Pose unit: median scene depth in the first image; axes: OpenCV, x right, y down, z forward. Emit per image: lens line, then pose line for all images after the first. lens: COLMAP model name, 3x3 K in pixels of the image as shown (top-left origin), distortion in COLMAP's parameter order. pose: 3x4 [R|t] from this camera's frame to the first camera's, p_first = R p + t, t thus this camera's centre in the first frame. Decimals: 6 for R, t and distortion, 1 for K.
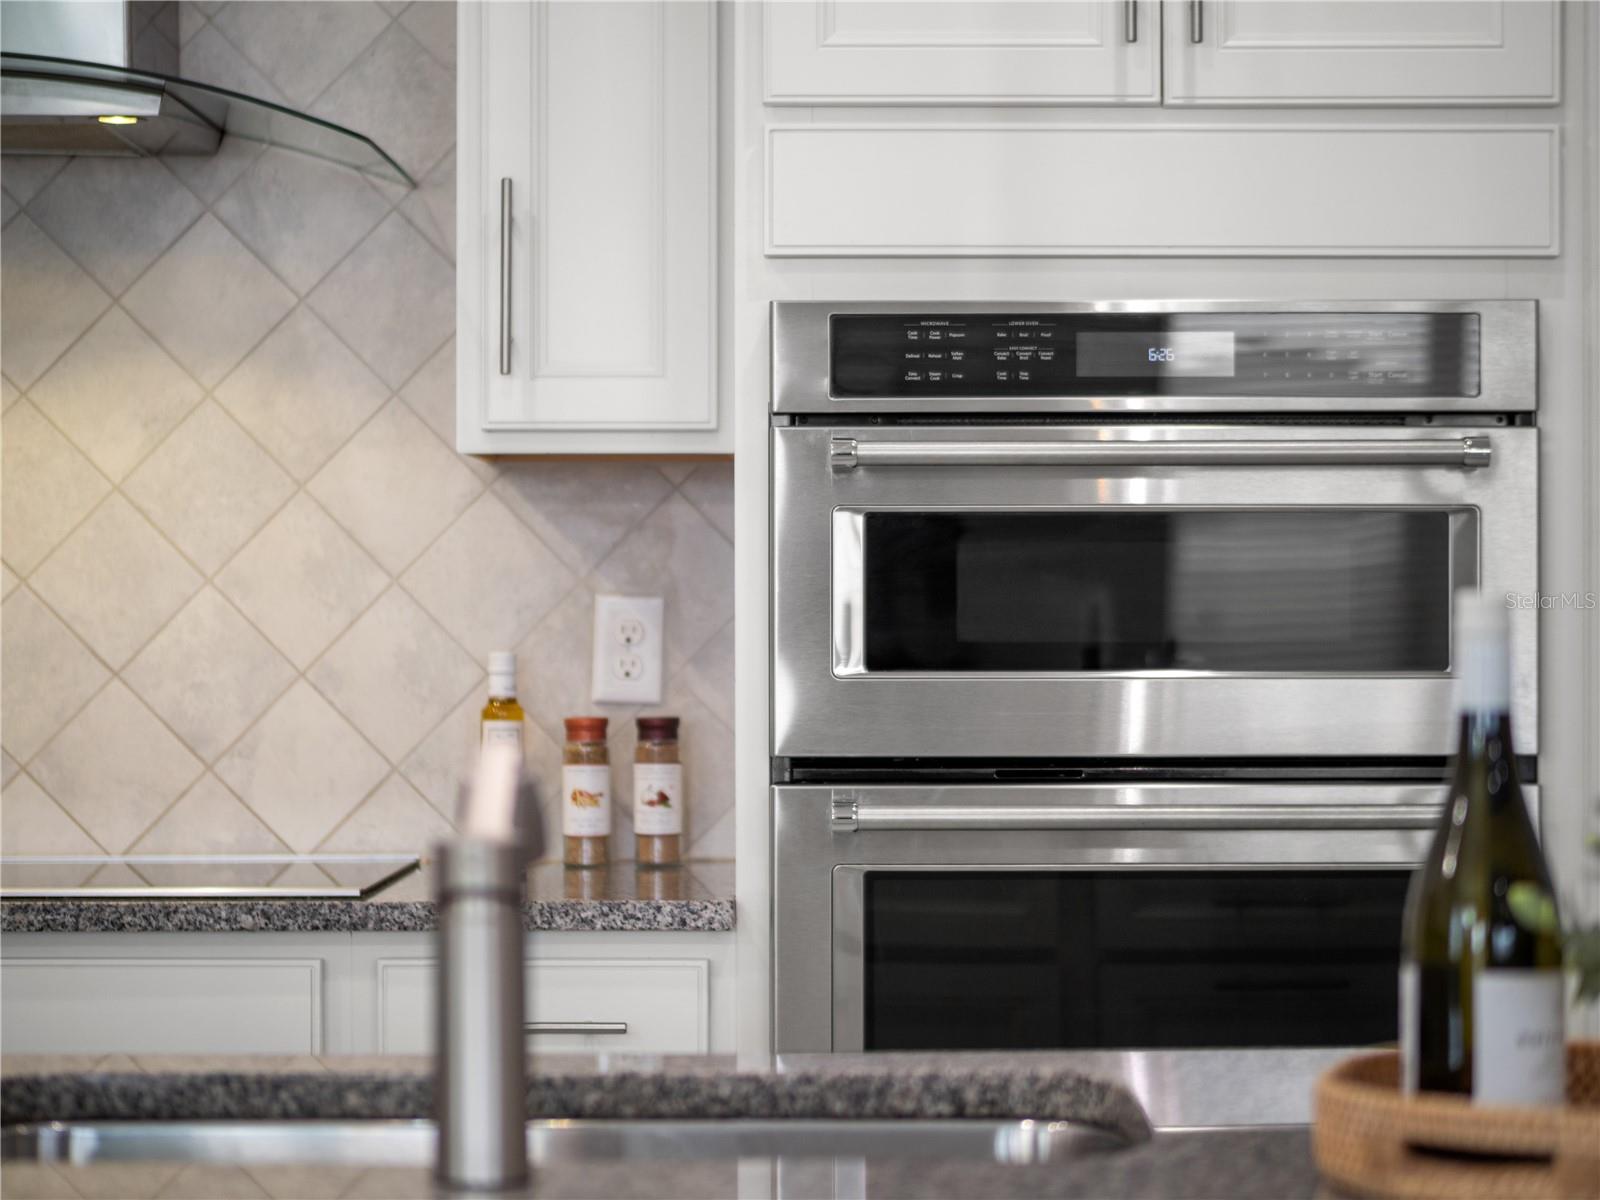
lens RADIAL K [[4204.0, 0, 806.2], [0, 4204.0, 590.2], [0, 0, 1]] dist [0.124877, 0.000000]
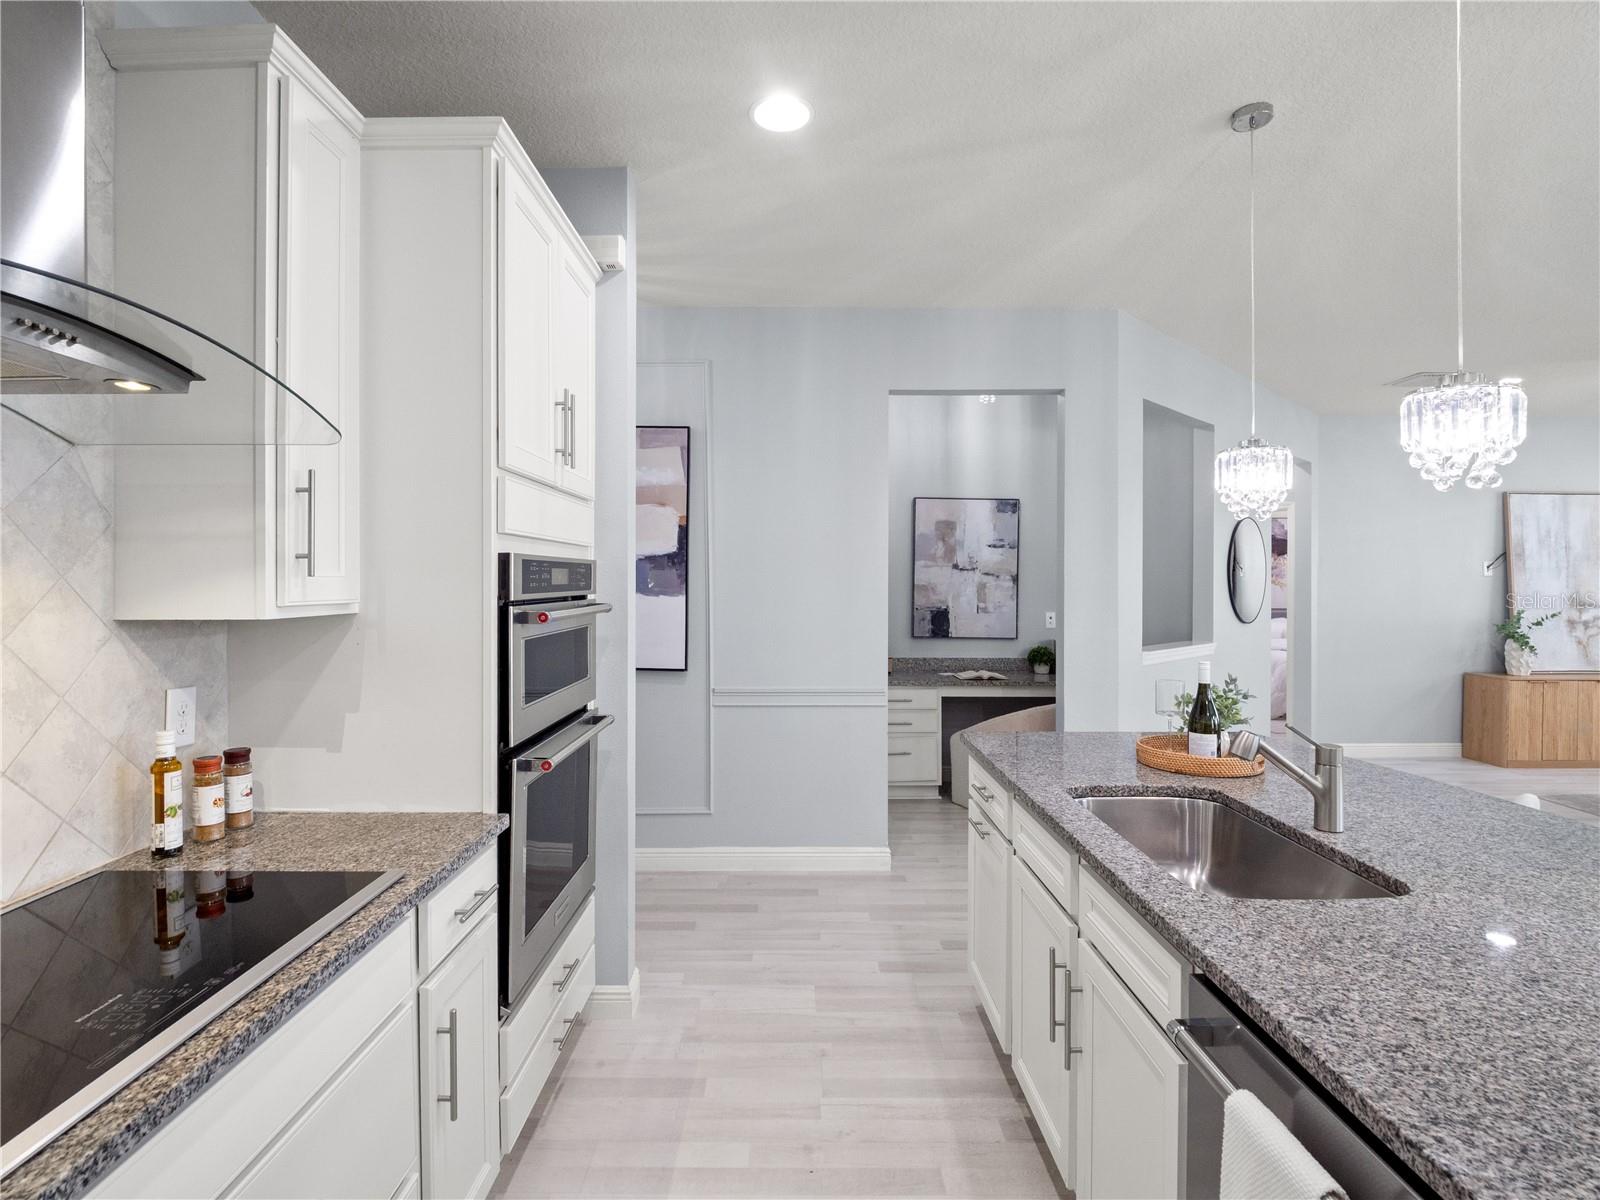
lens RADIAL K [[793.4, 0, 808.4], [0, 793.4, 584.4], [0, 0, 1]] dist [-0.011933, -0.001763]
pose [[-0.019989, -0.002798, 0.999796, -0.440099], [-0.002335, 0.999993, 0.002752, -0.051430], [-0.999797, -0.002279, -0.019996, 0.827439]]
